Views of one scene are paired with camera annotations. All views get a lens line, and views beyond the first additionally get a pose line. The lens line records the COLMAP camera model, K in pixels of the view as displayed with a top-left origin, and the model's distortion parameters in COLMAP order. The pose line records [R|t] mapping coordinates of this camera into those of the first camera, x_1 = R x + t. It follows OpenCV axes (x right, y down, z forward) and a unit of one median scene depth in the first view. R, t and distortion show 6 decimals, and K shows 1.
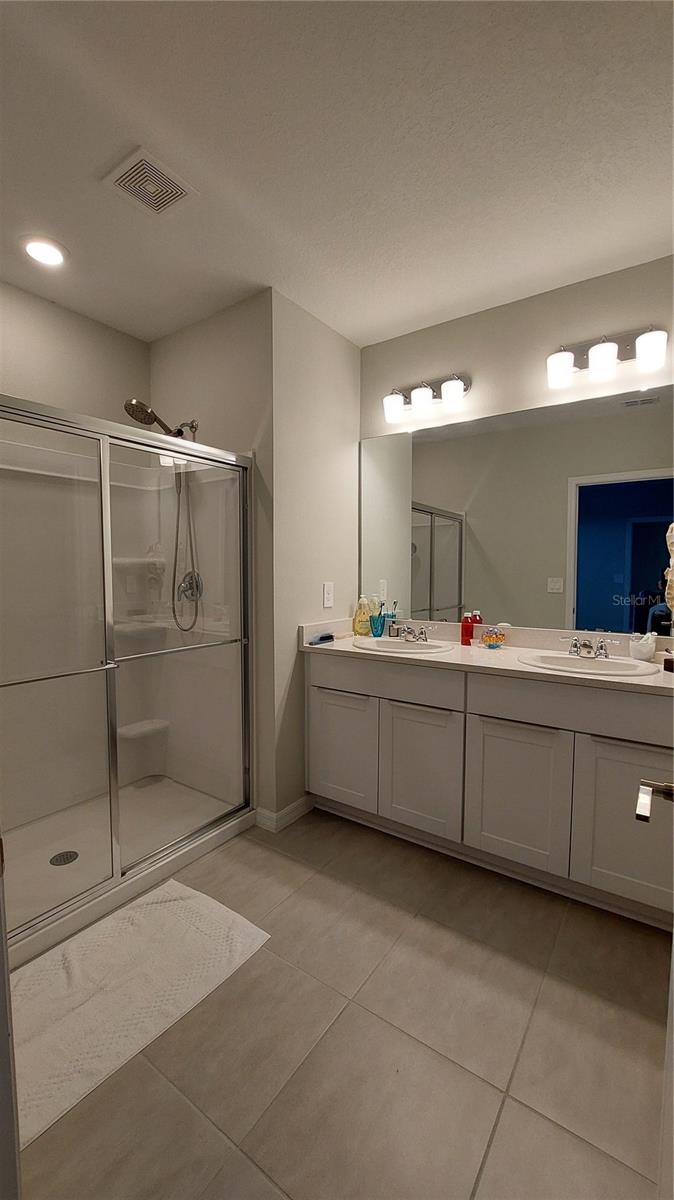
lens RADIAL K [[480.5, 0, 337.0], [0, 480.5, 596.3], [0, 0, 1]] dist [-0.018581, -0.000422]
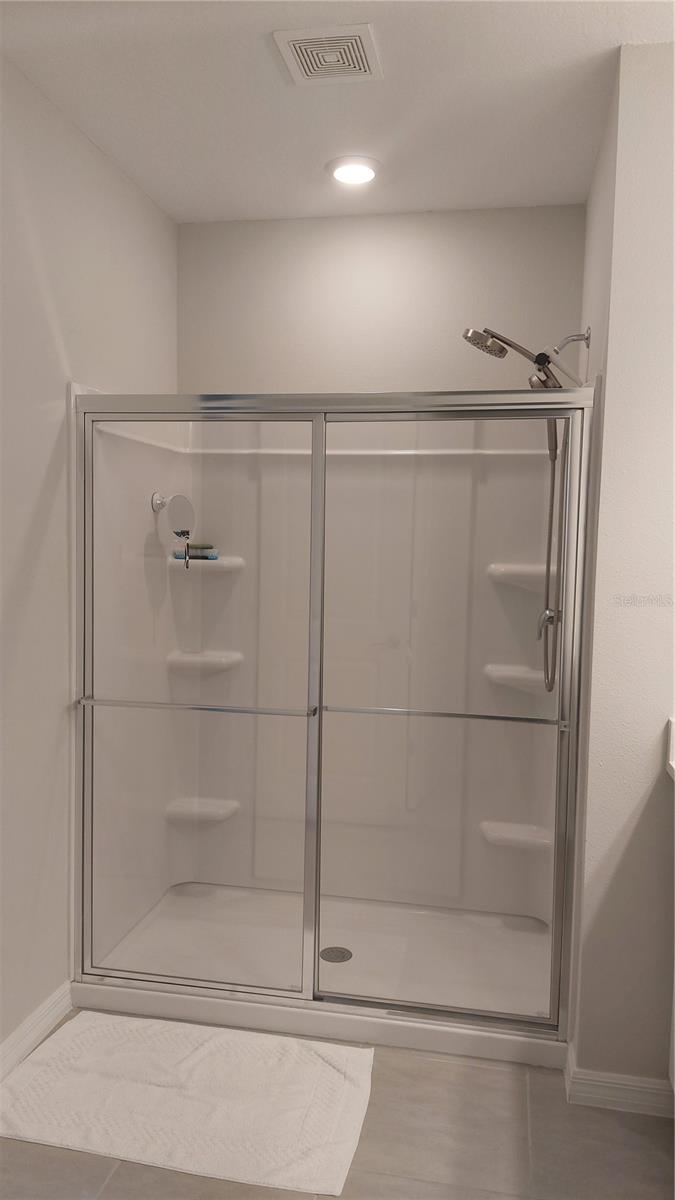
lens RADIAL K [[864.5, 0, 339.4], [0, 864.5, 602.3], [0, 0, 1]] dist [0.014724, -0.003721]
pose [[0.418631, 0.079968, -0.904629, 0.667723], [-0.078284, 0.995585, 0.051781, -0.092530], [0.904776, 0.049141, 0.423043, 0.390556]]
